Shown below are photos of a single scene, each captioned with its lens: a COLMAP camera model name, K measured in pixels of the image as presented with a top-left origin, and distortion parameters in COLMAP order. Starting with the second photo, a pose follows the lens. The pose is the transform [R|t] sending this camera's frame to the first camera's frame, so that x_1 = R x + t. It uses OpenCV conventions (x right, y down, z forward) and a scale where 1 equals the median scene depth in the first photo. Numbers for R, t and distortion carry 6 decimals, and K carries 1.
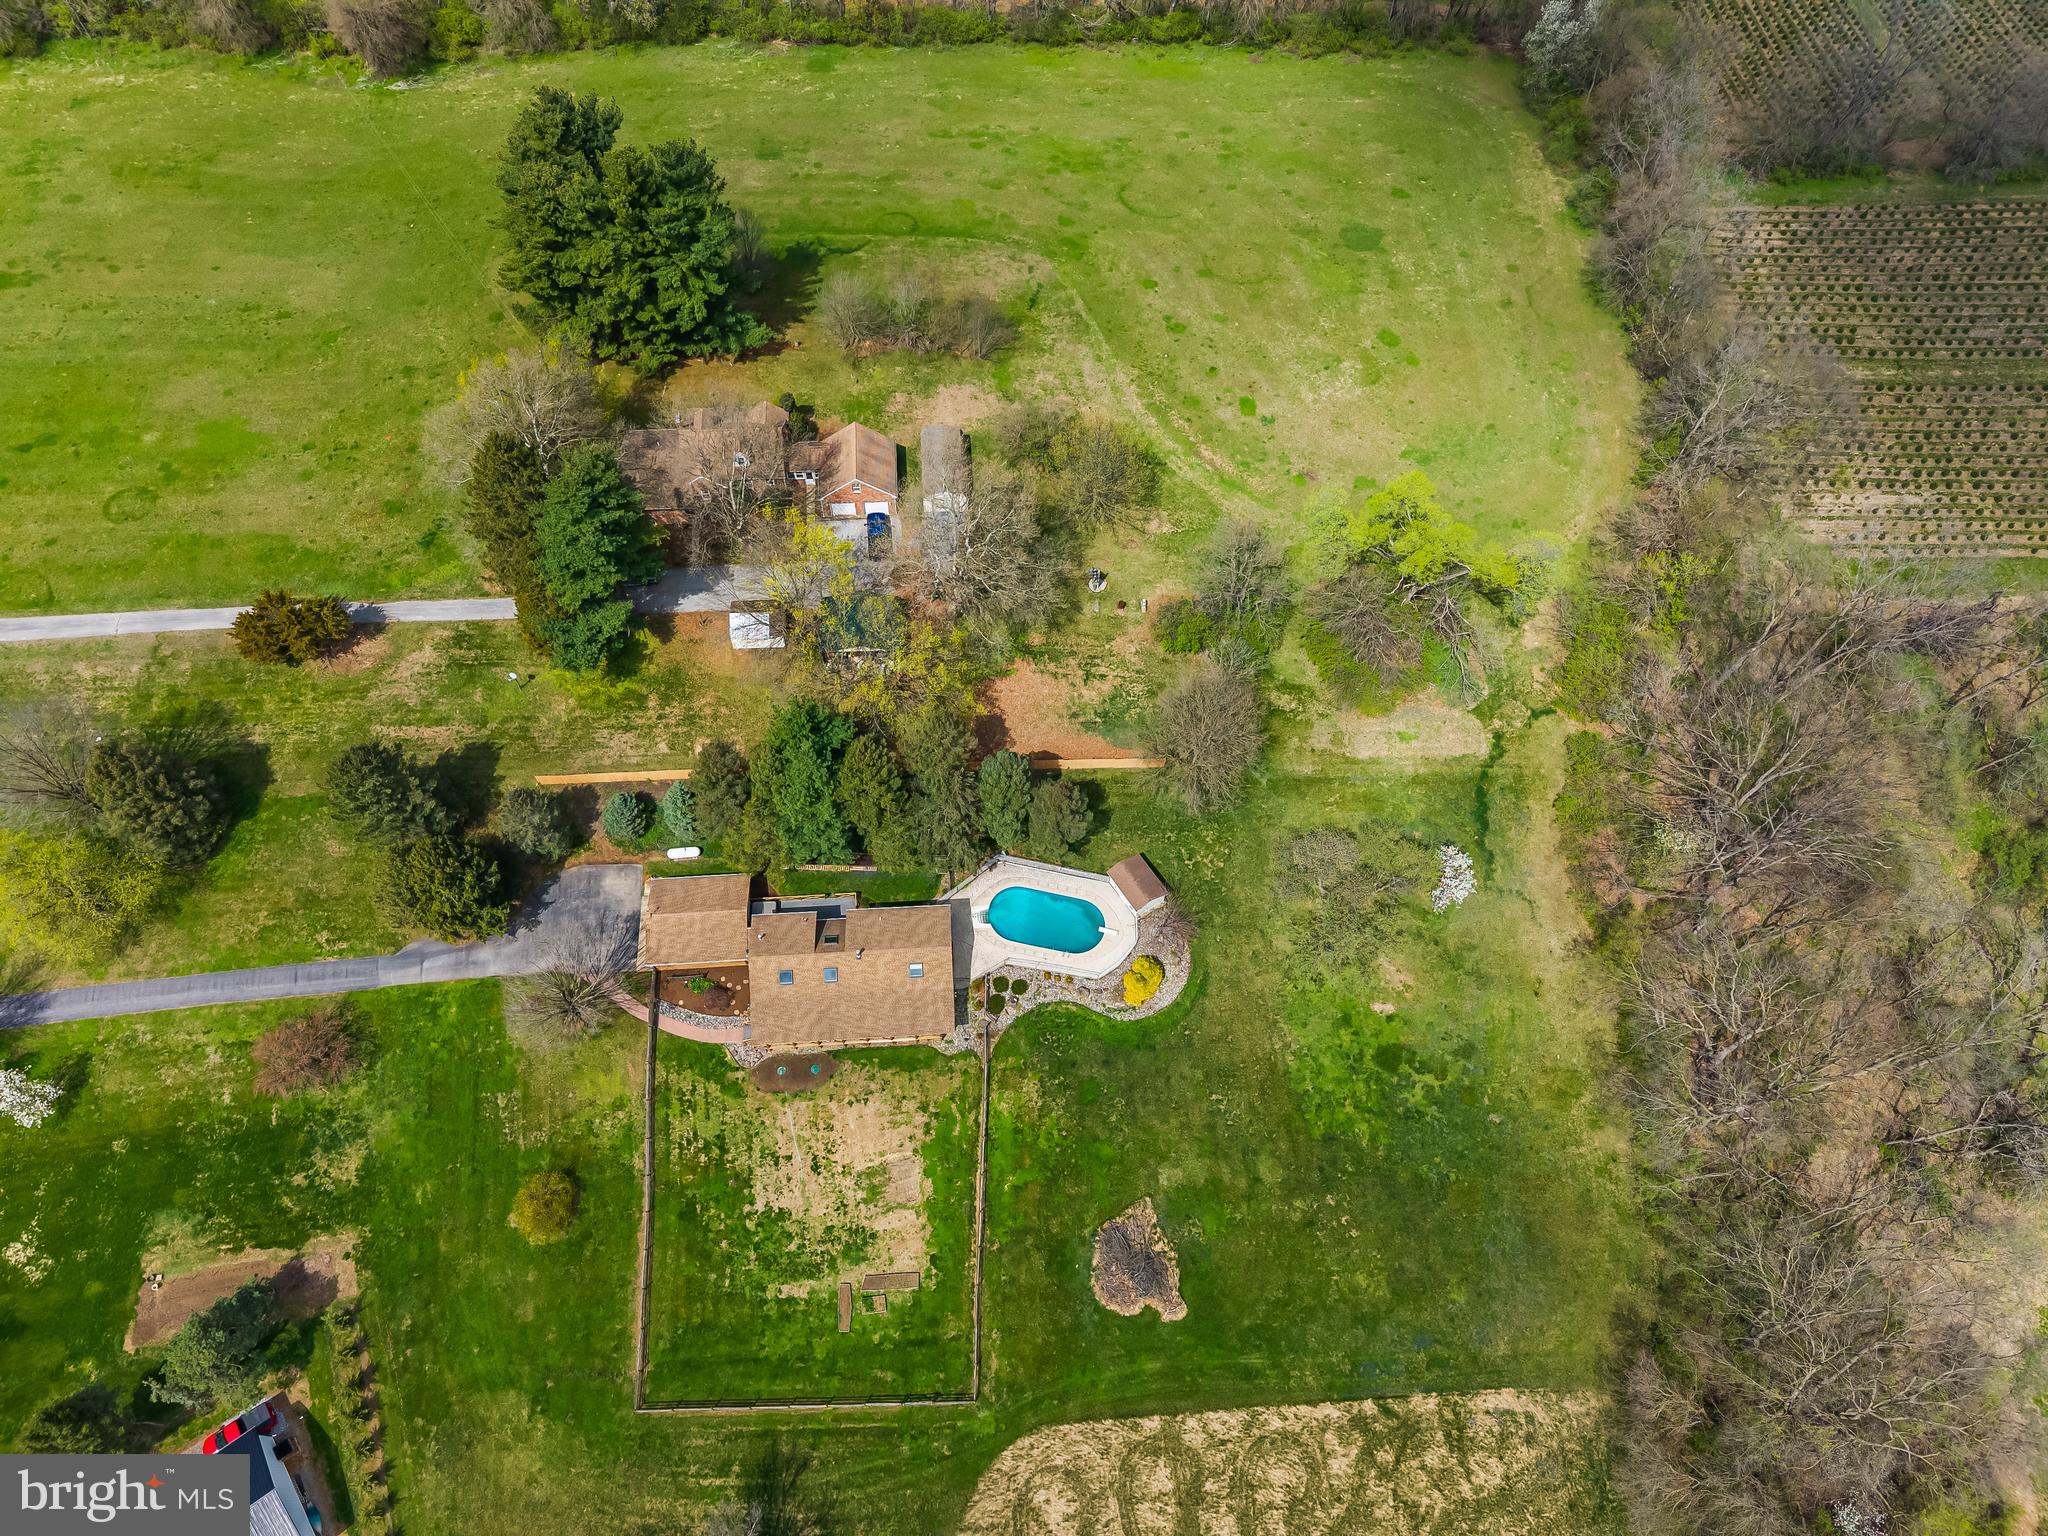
lens RADIAL K [[1442.1, 0, 1031.8], [0, 1442.1, 744.6], [0, 0, 1]] dist [0.116342, -0.252933]
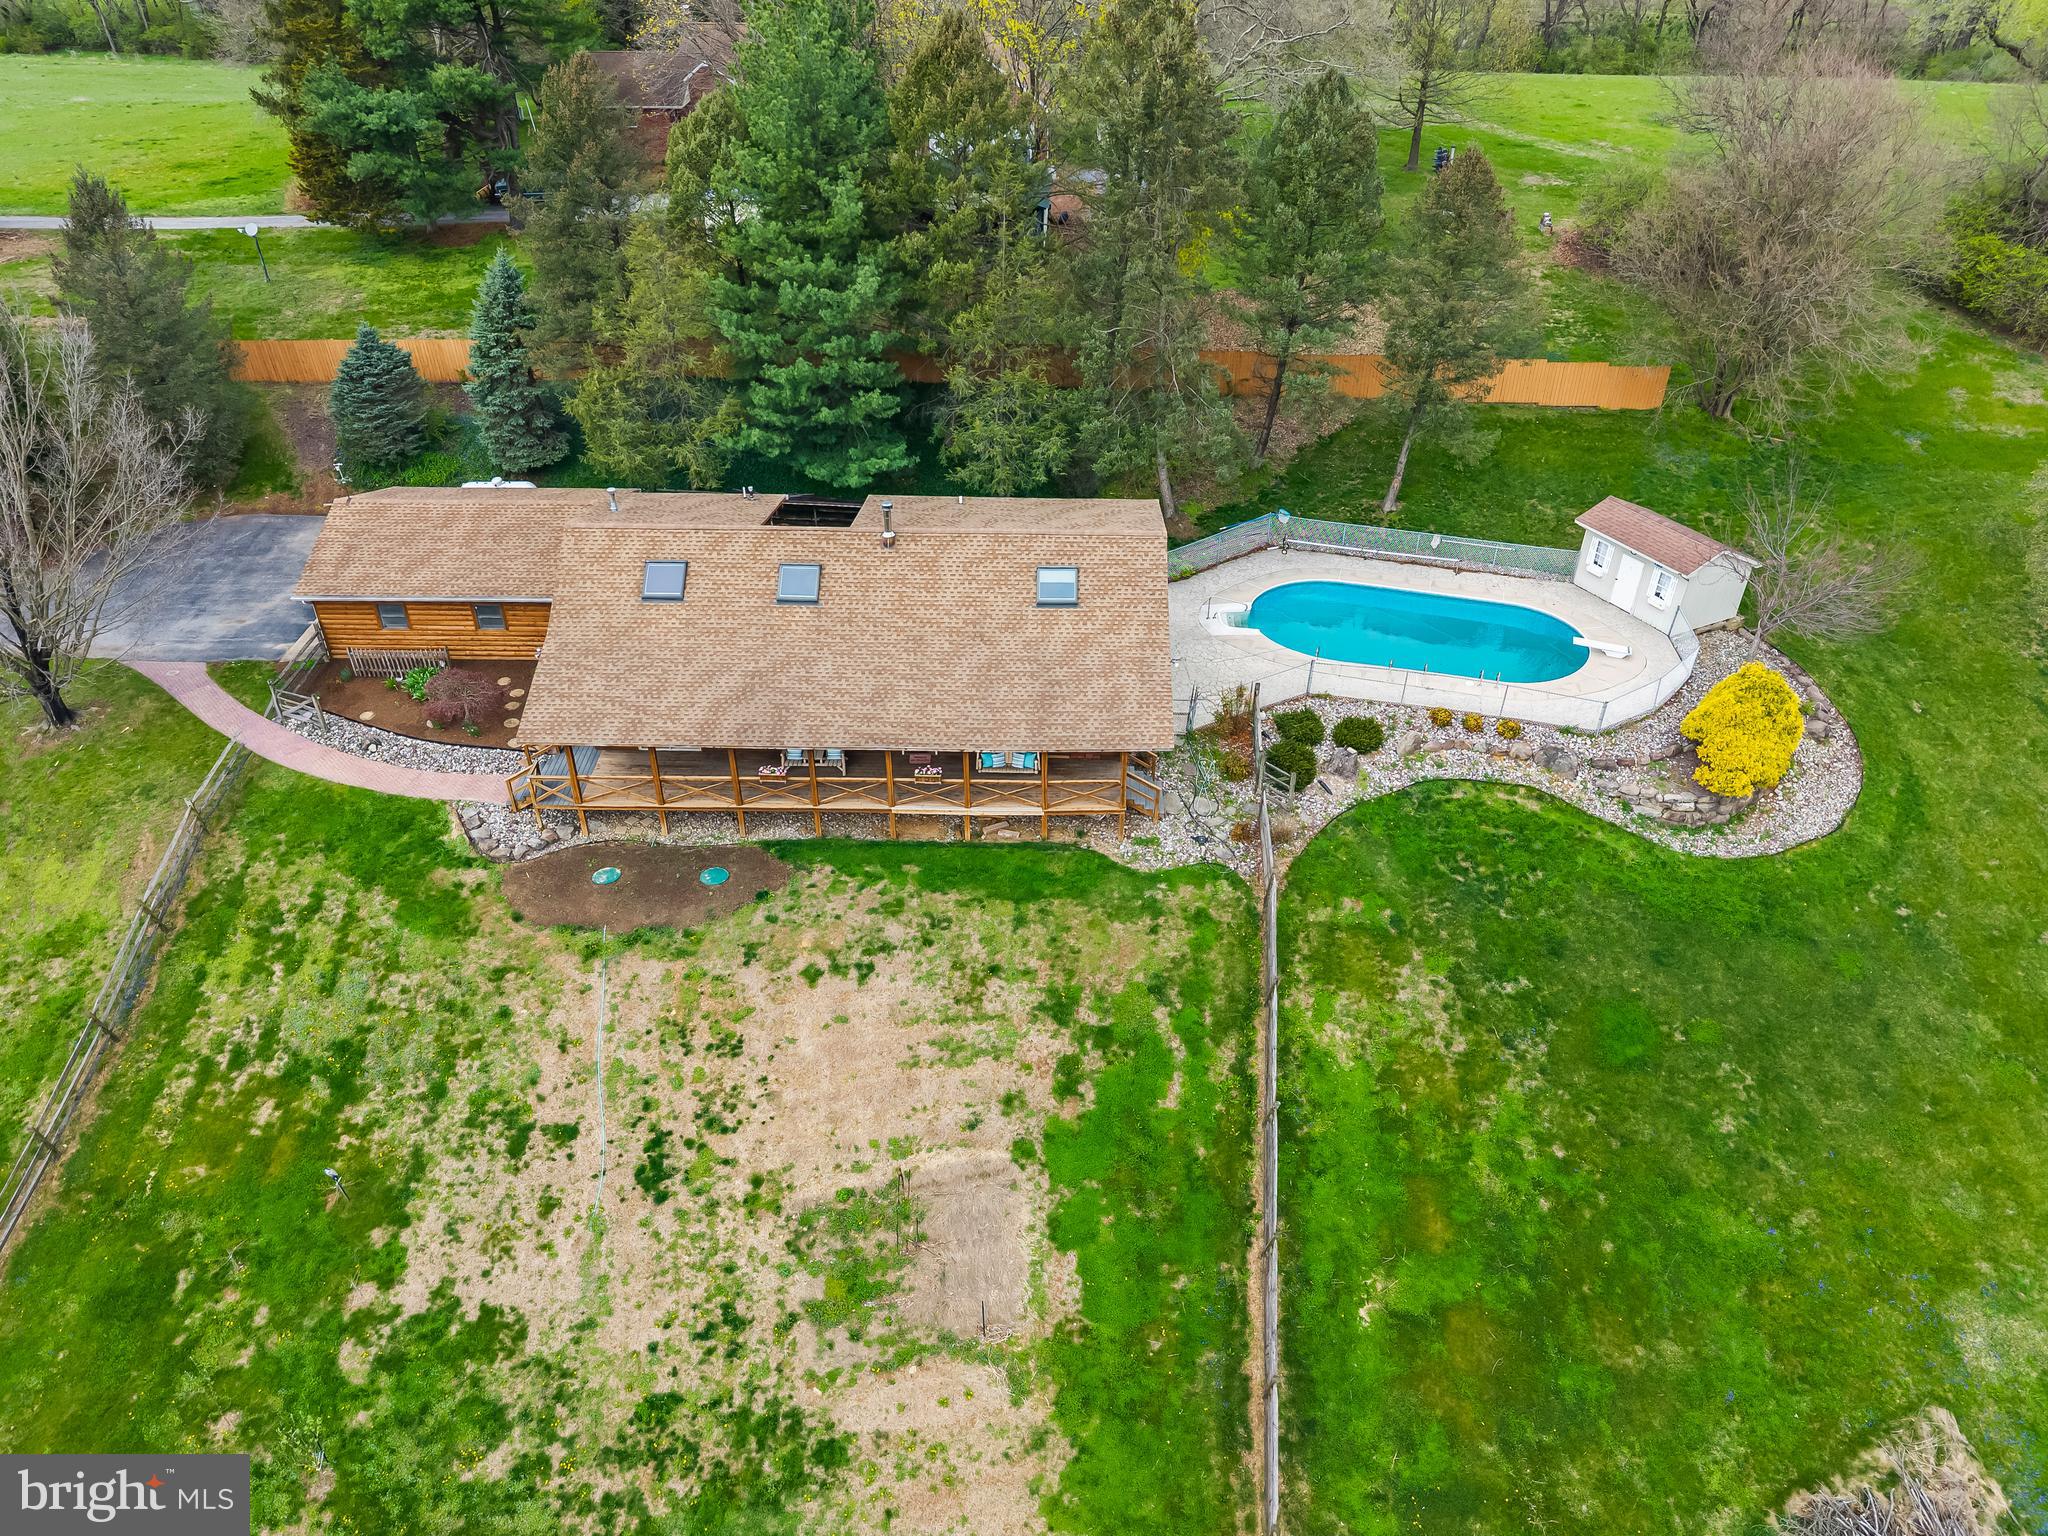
lens RADIAL K [[1421.3, 0, 1024.0], [0, 1421.3, 768.0], [0, 0, 1]] dist [0.026151, -0.025566]
pose [[0.995518, 0.022644, -0.091820, -0.056773], [-0.061344, 0.893565, -0.444723, 0.335190], [0.071977, 0.448363, 0.890949, 0.730809]]
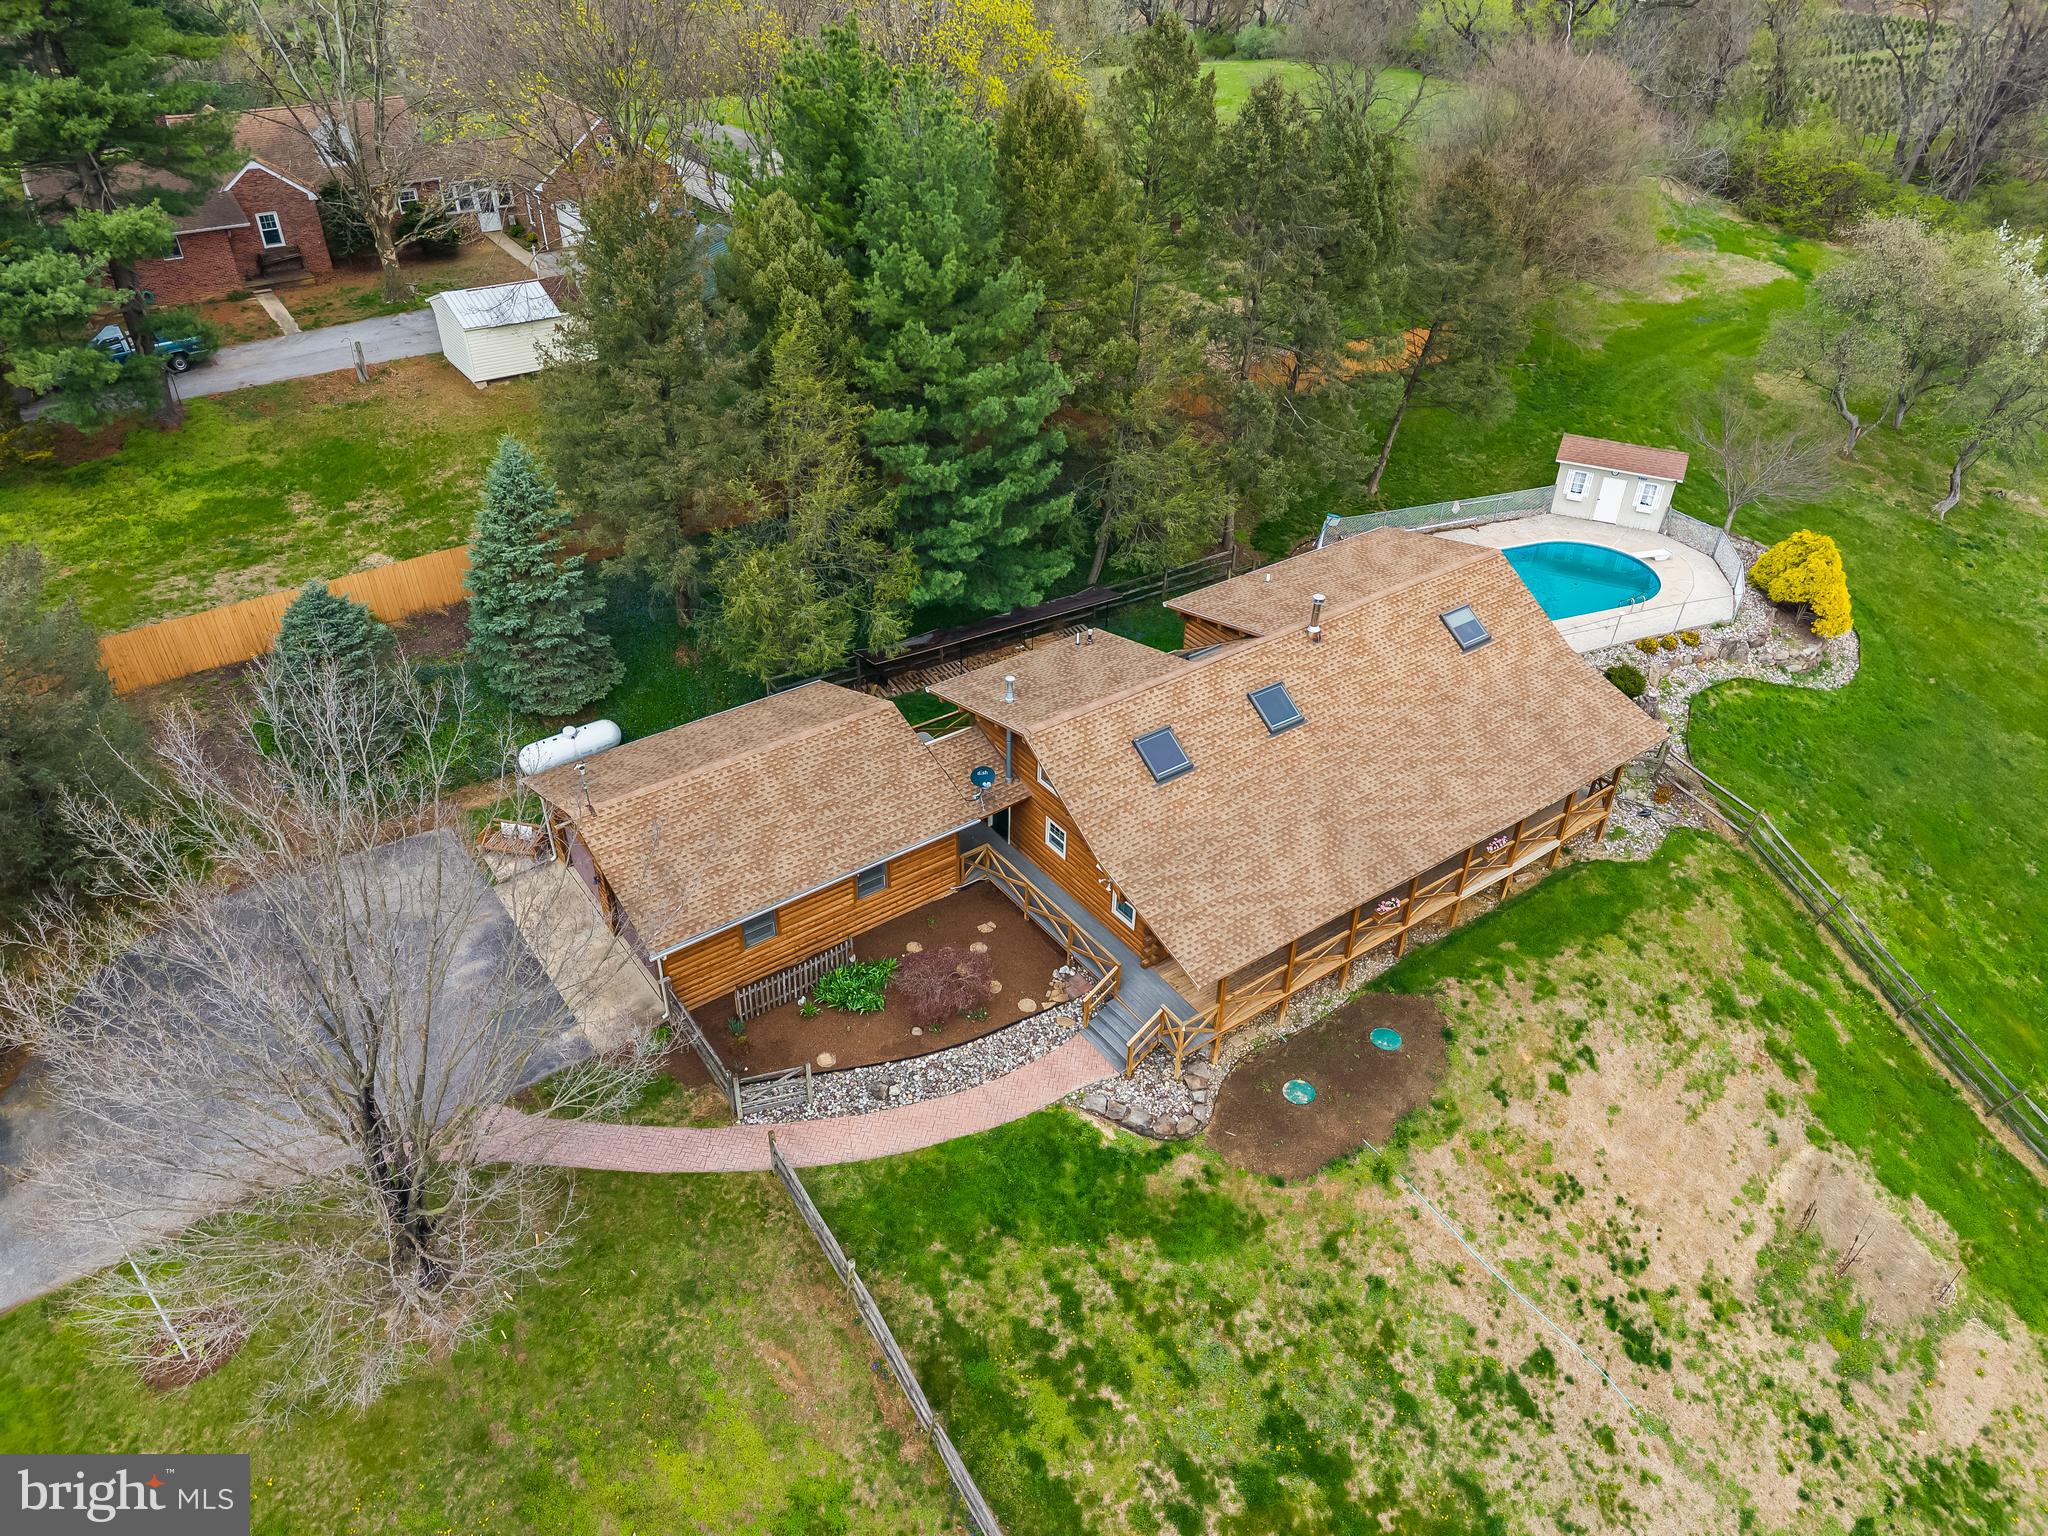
lens RADIAL K [[1388.4, 0, 1024.0], [0, 1388.4, 768.0], [0, 0, 1]] dist [0.015358, -0.012197]
pose [[0.844660, -0.319940, 0.429172, -0.306366], [0.475108, 0.817437, -0.325683, 0.236351], [-0.246622, 0.478995, 0.842462, 0.774594]]
